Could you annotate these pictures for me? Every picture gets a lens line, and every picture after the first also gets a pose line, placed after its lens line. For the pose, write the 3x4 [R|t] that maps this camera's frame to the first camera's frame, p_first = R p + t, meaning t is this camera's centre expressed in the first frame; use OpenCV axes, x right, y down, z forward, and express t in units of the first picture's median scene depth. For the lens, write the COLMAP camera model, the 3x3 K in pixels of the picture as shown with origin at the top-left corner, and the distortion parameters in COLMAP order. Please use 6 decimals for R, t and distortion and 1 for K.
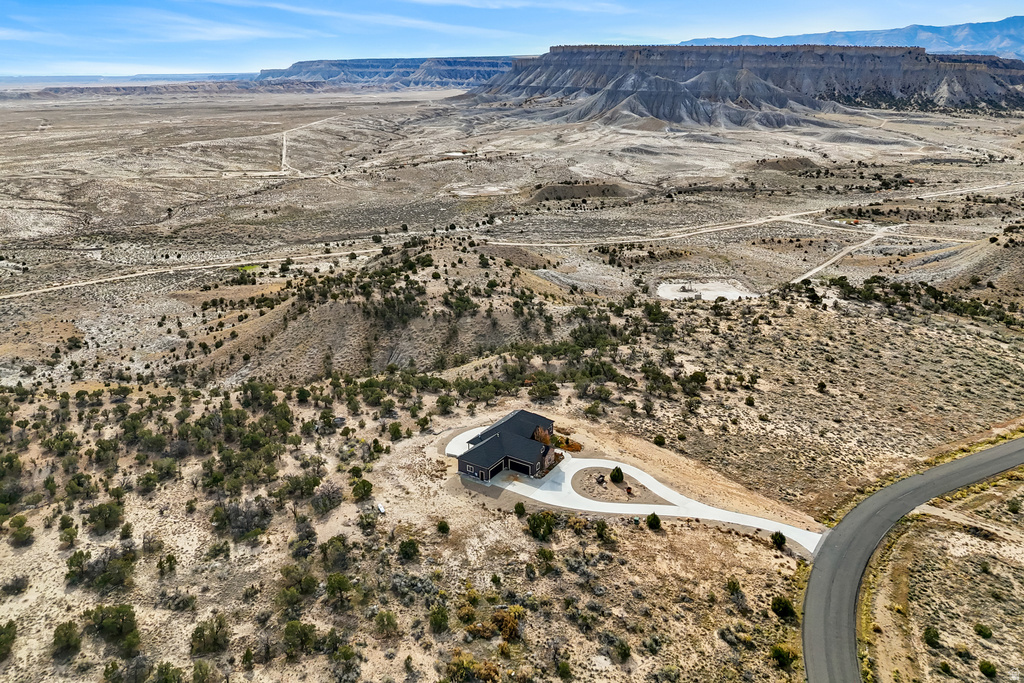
lens RADIAL K [[708.7, 0, 511.8], [0, 708.7, 340.7], [0, 0, 1]] dist [0.038778, 0.000351]
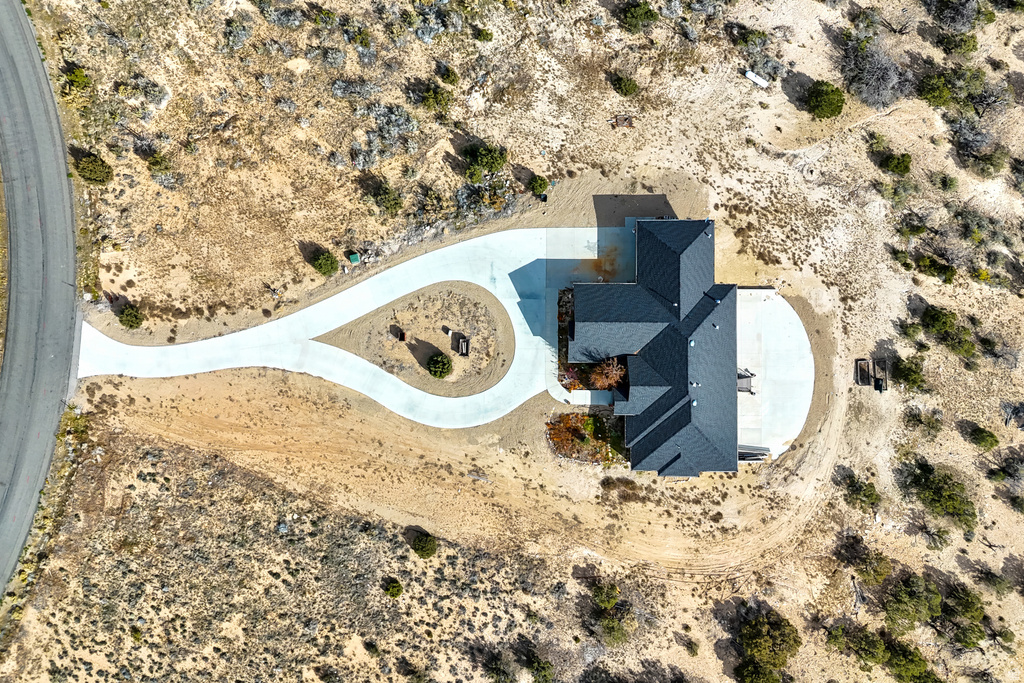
lens RADIAL K [[708.7, 0, 514.4], [0, 708.7, 340.3], [0, 0, 1]] dist [0.038778, 0.000351]
pose [[-0.844005, 0.536276, 0.007980, 0.100358], [-0.176239, -0.291361, 0.940238, -0.377379], [0.506552, 0.792160, 0.340423, 0.990243]]
